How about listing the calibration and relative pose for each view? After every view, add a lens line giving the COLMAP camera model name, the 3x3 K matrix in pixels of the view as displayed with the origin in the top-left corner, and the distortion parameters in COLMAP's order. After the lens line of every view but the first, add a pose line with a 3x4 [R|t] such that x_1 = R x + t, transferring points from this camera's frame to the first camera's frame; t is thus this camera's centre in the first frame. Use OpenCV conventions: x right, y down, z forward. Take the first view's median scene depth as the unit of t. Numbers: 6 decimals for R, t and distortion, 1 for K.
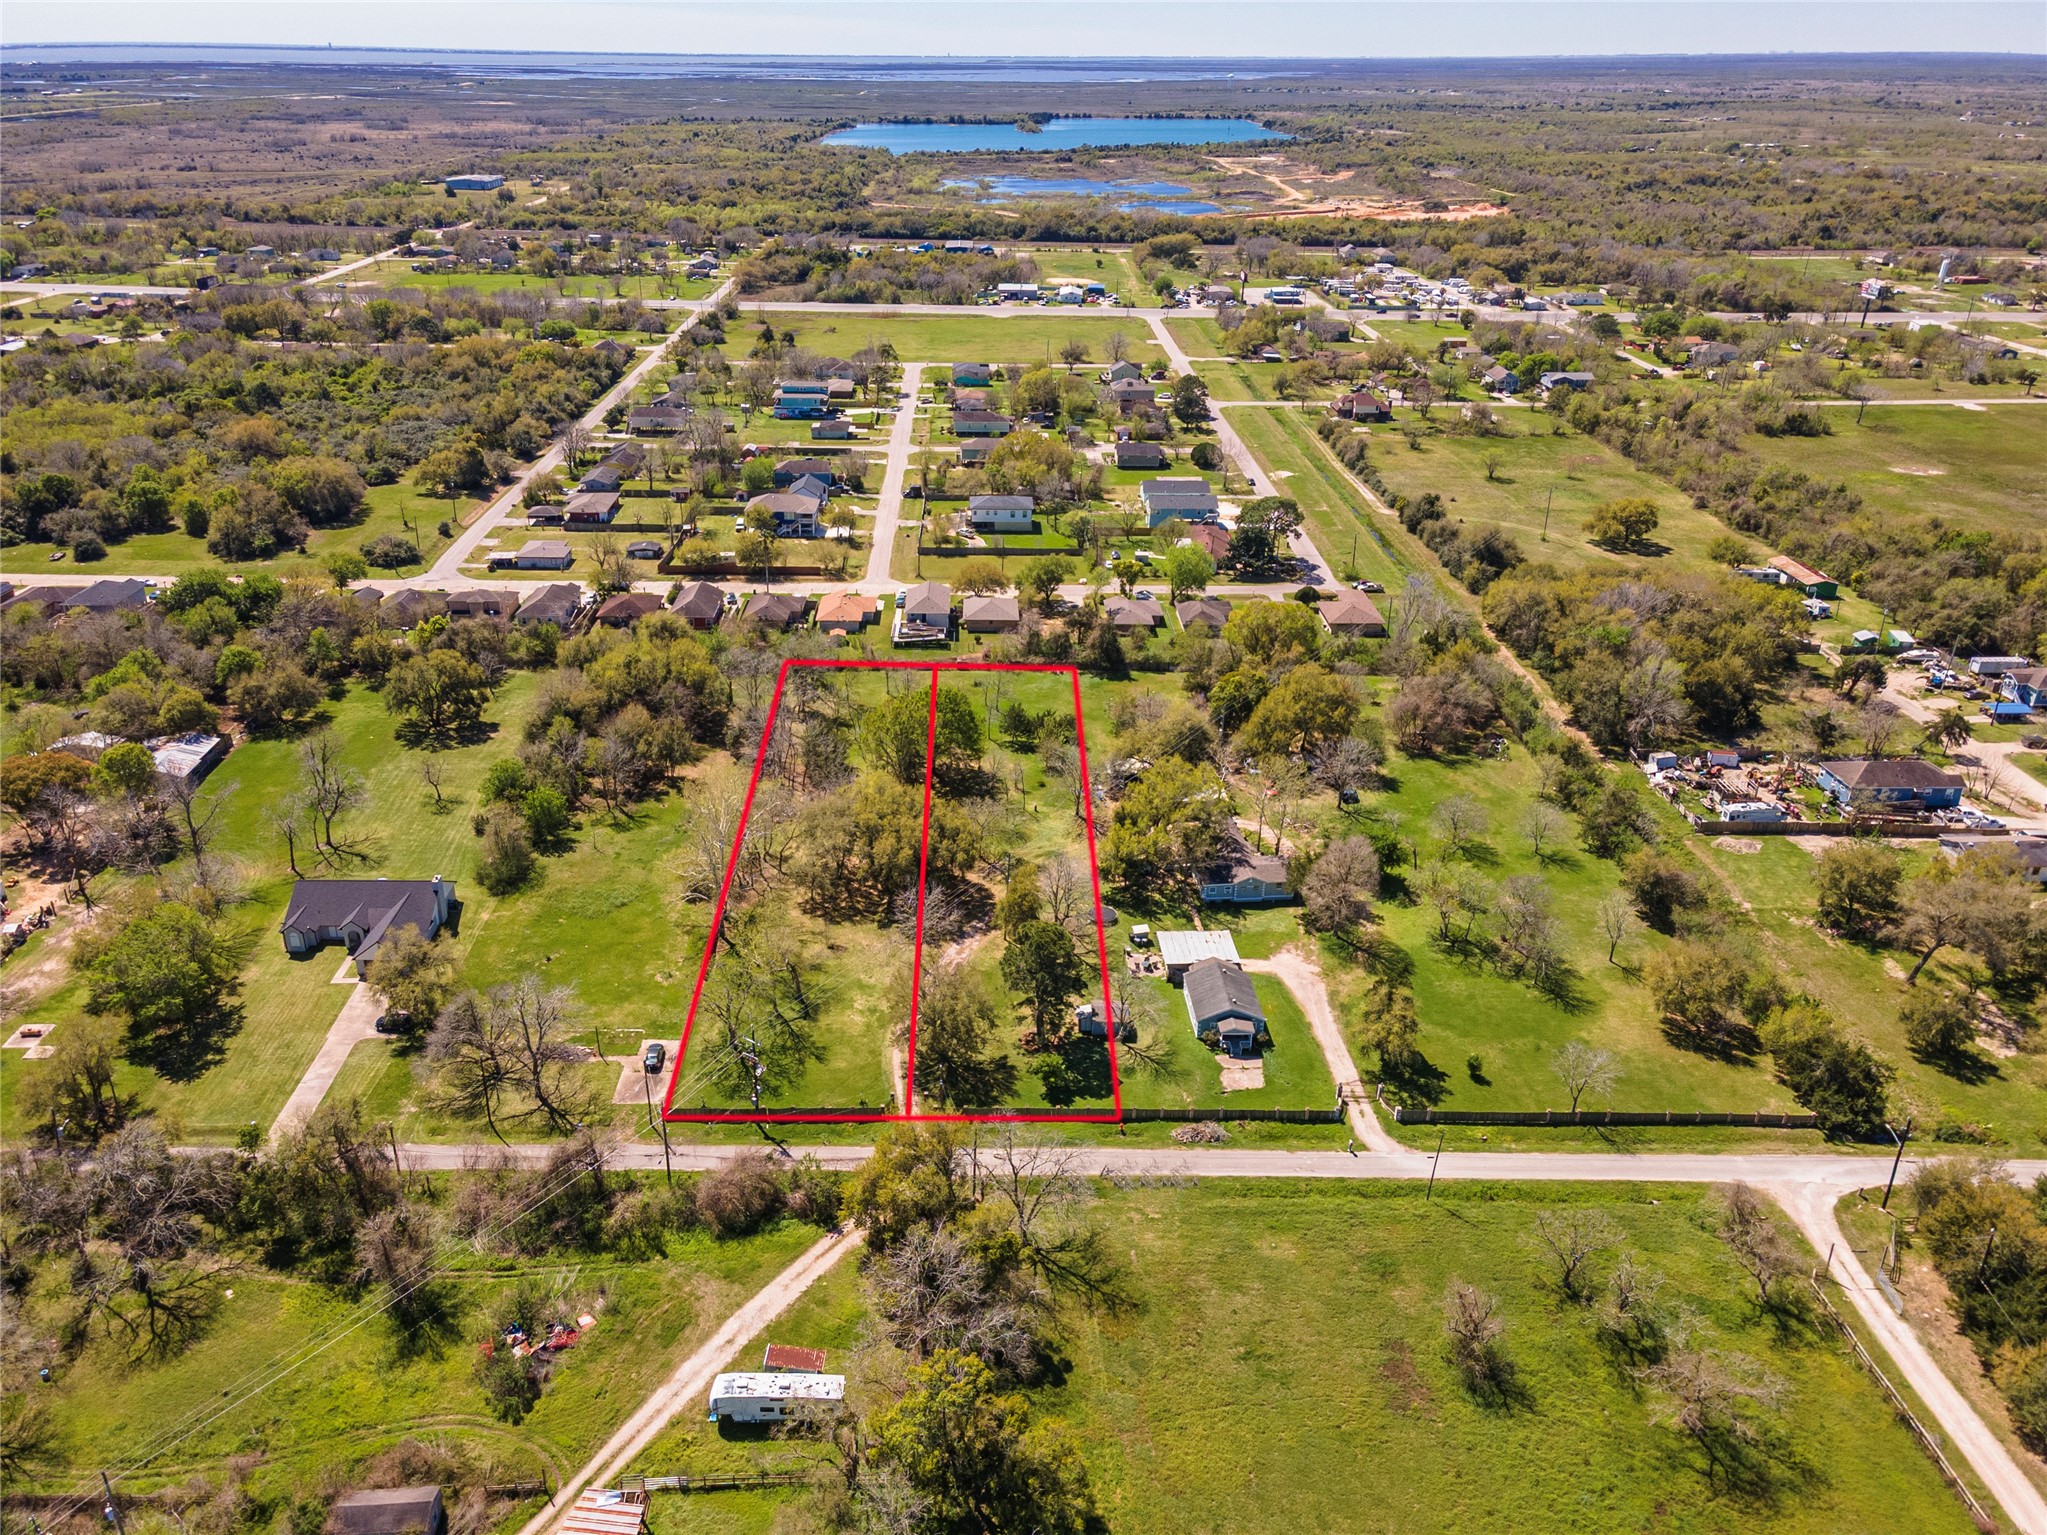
lens RADIAL K [[1473.2, 0, 1004.1], [0, 1473.2, 762.7], [0, 0, 1]] dist [0.012187, 0.039462]
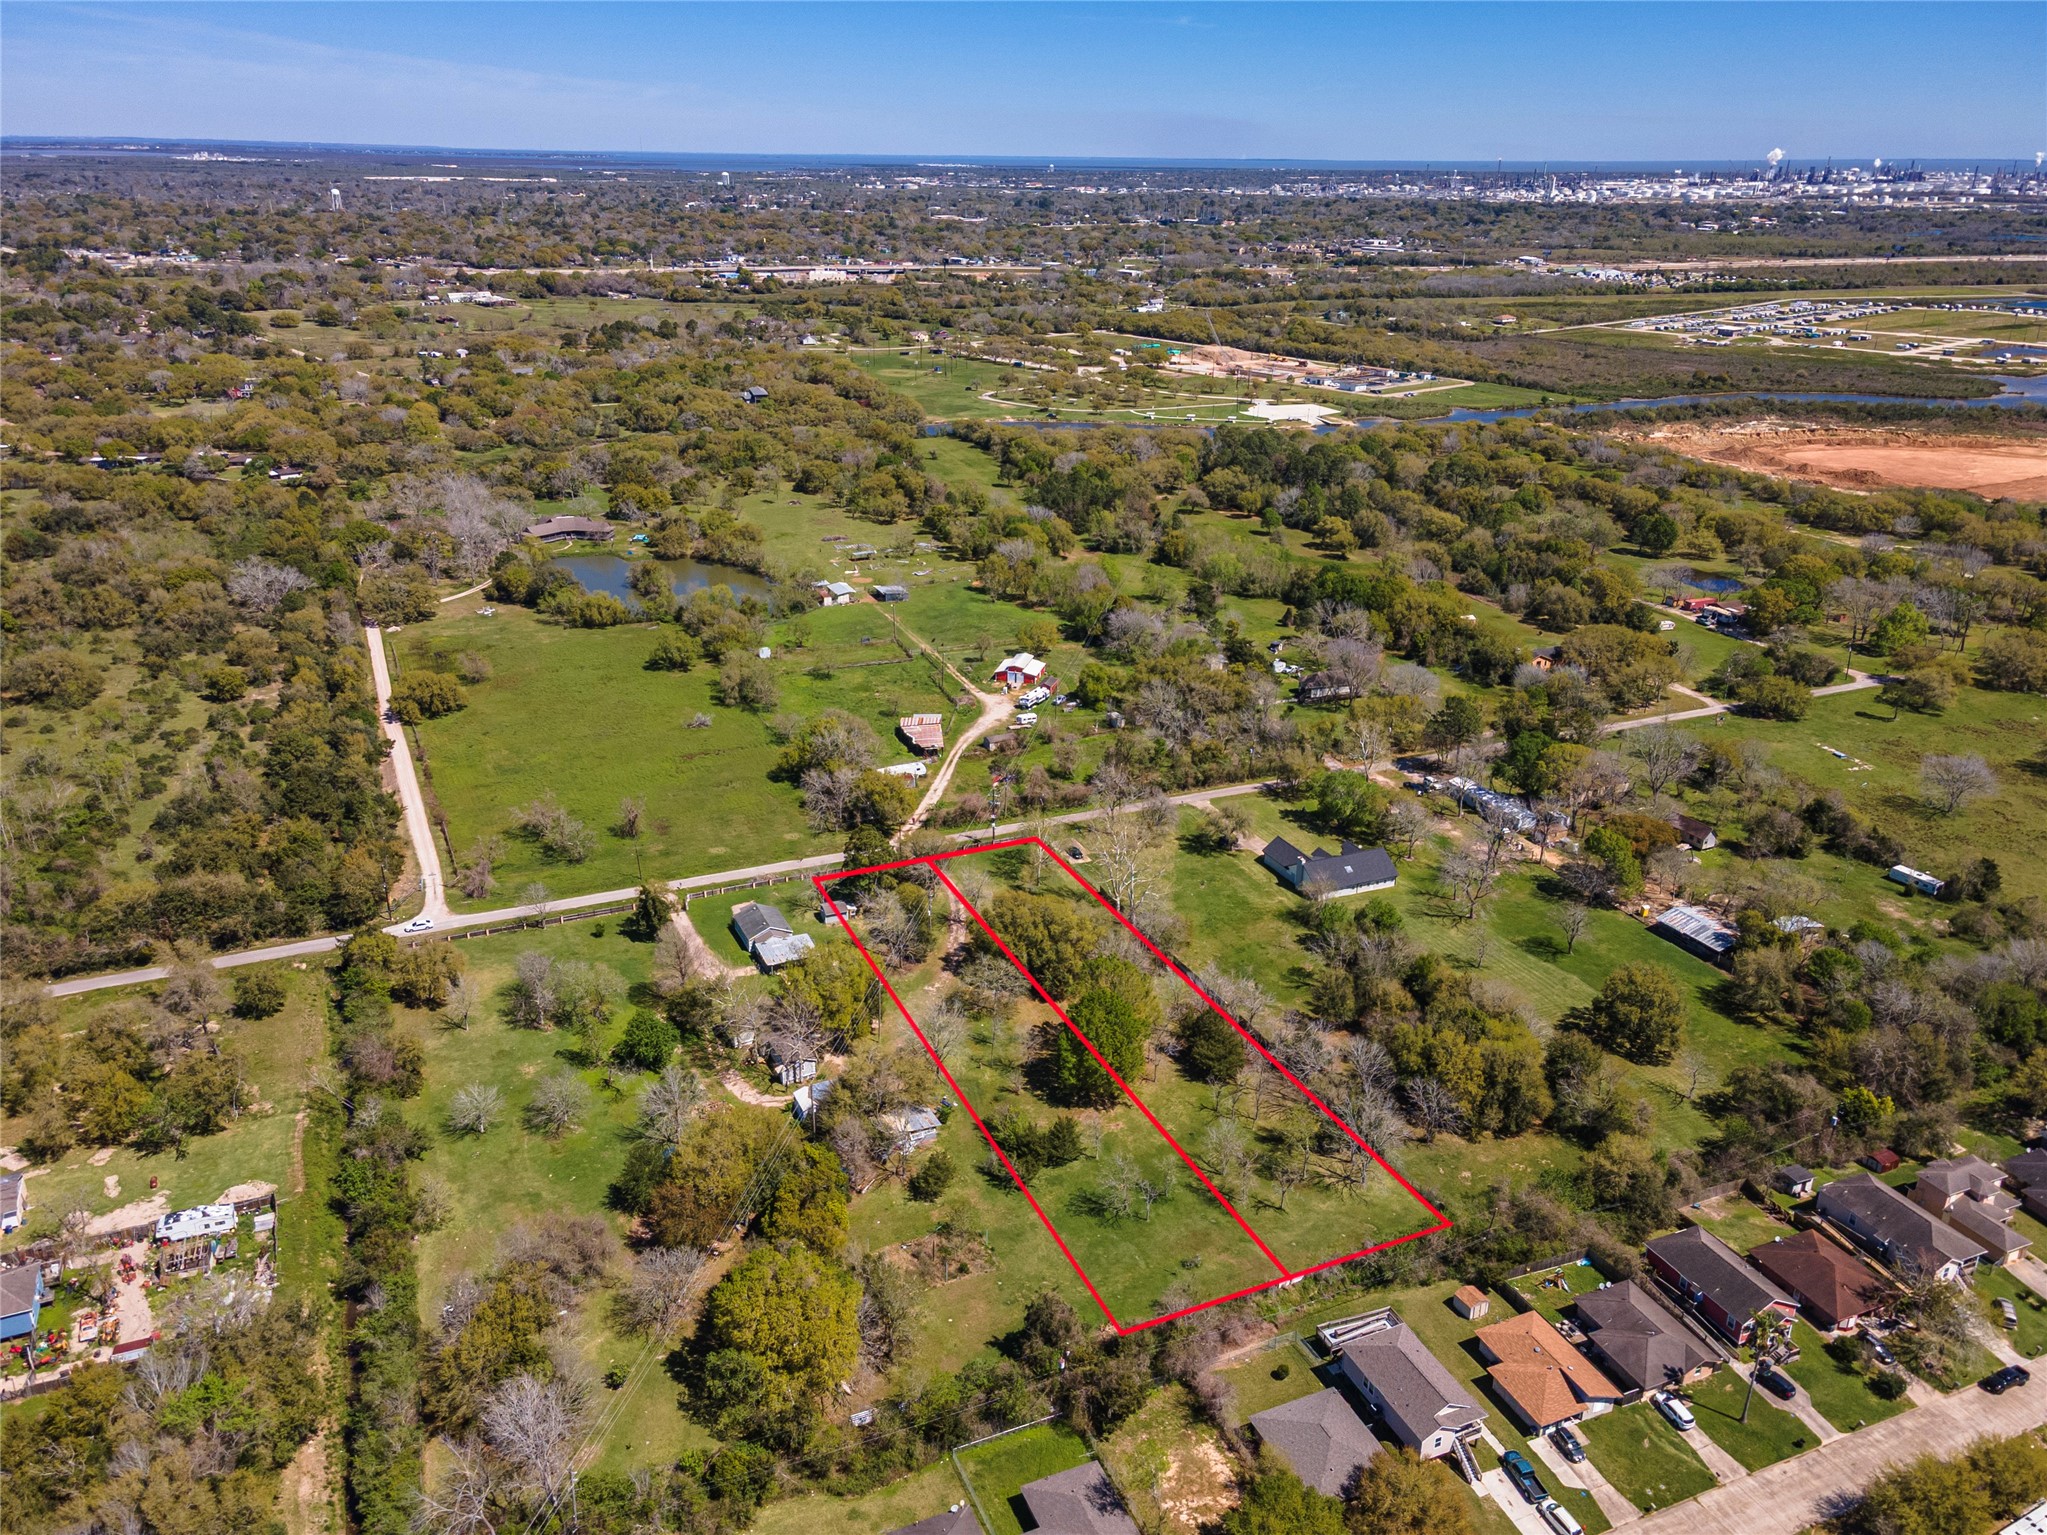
lens RADIAL K [[1500.8, 0, 1055.2], [0, 1500.8, 768.4], [0, 0, 1]] dist [0.010644, 0.041491]
pose [[-0.916185, 0.124110, -0.381053, 0.266288], [-0.196589, 0.689391, 0.697204, -0.649752], [0.349225, 0.713679, -0.607211, 1.168835]]
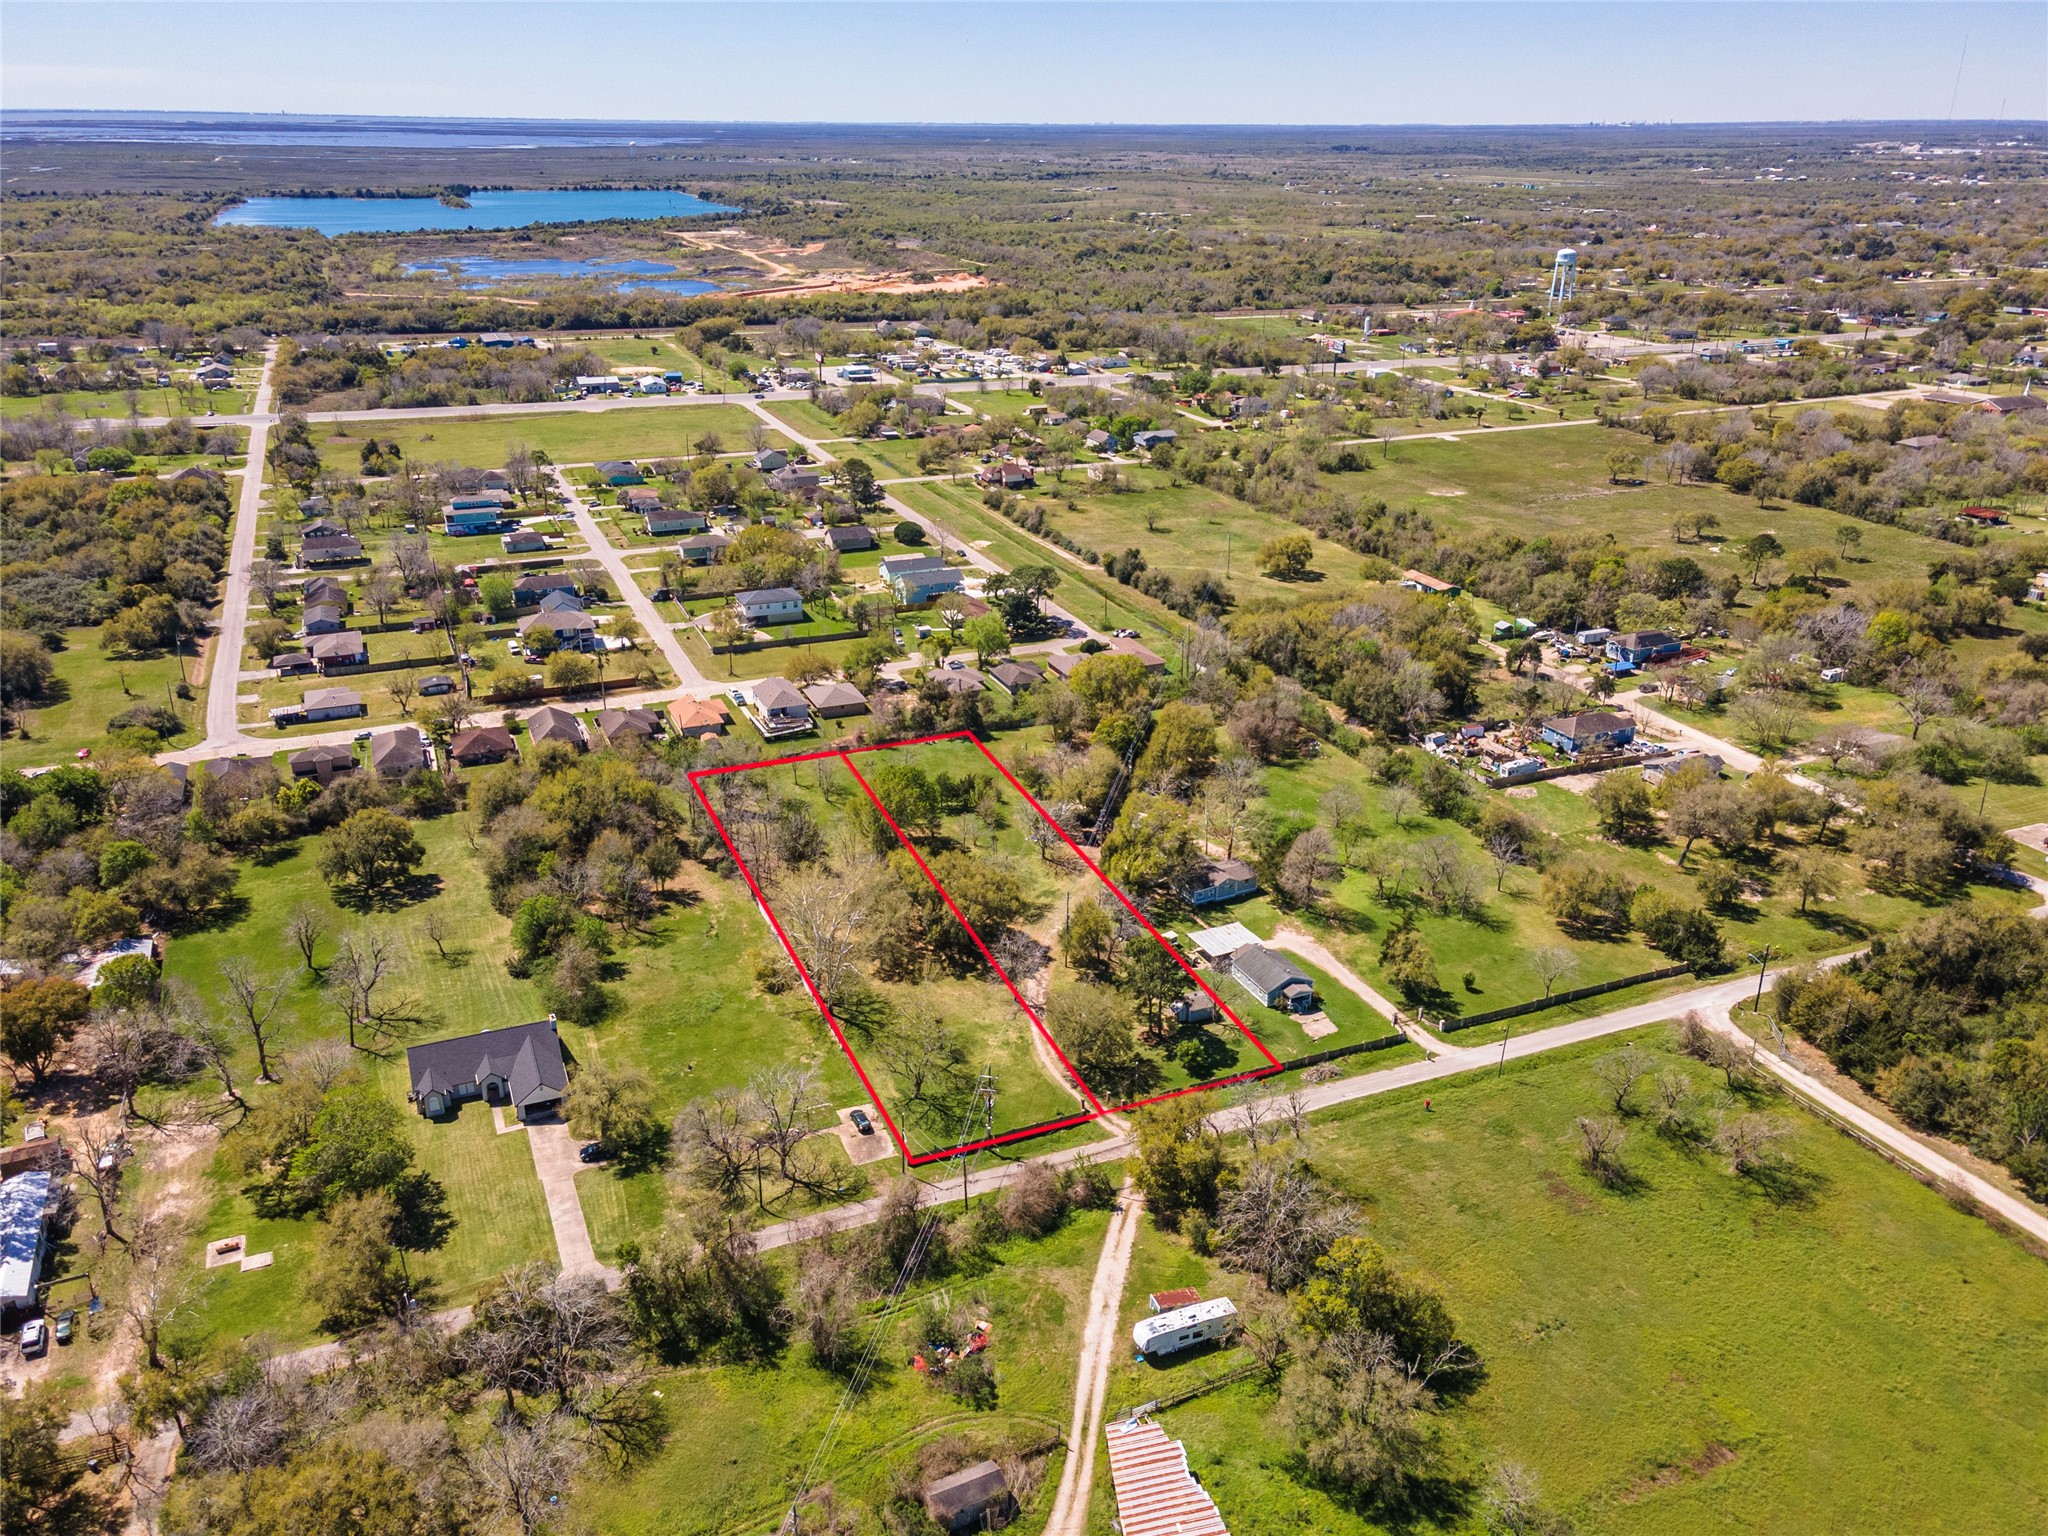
lens RADIAL K [[1501.5, 0, 1055.7], [0, 1501.5, 768.9], [0, 0, 1]] dist [0.010644, 0.041491]
pose [[0.922073, -0.151403, 0.356172, -0.267715], [0.165662, 0.986135, -0.009682, -0.015336], [-0.349768, 0.067932, 0.934370, -0.071405]]
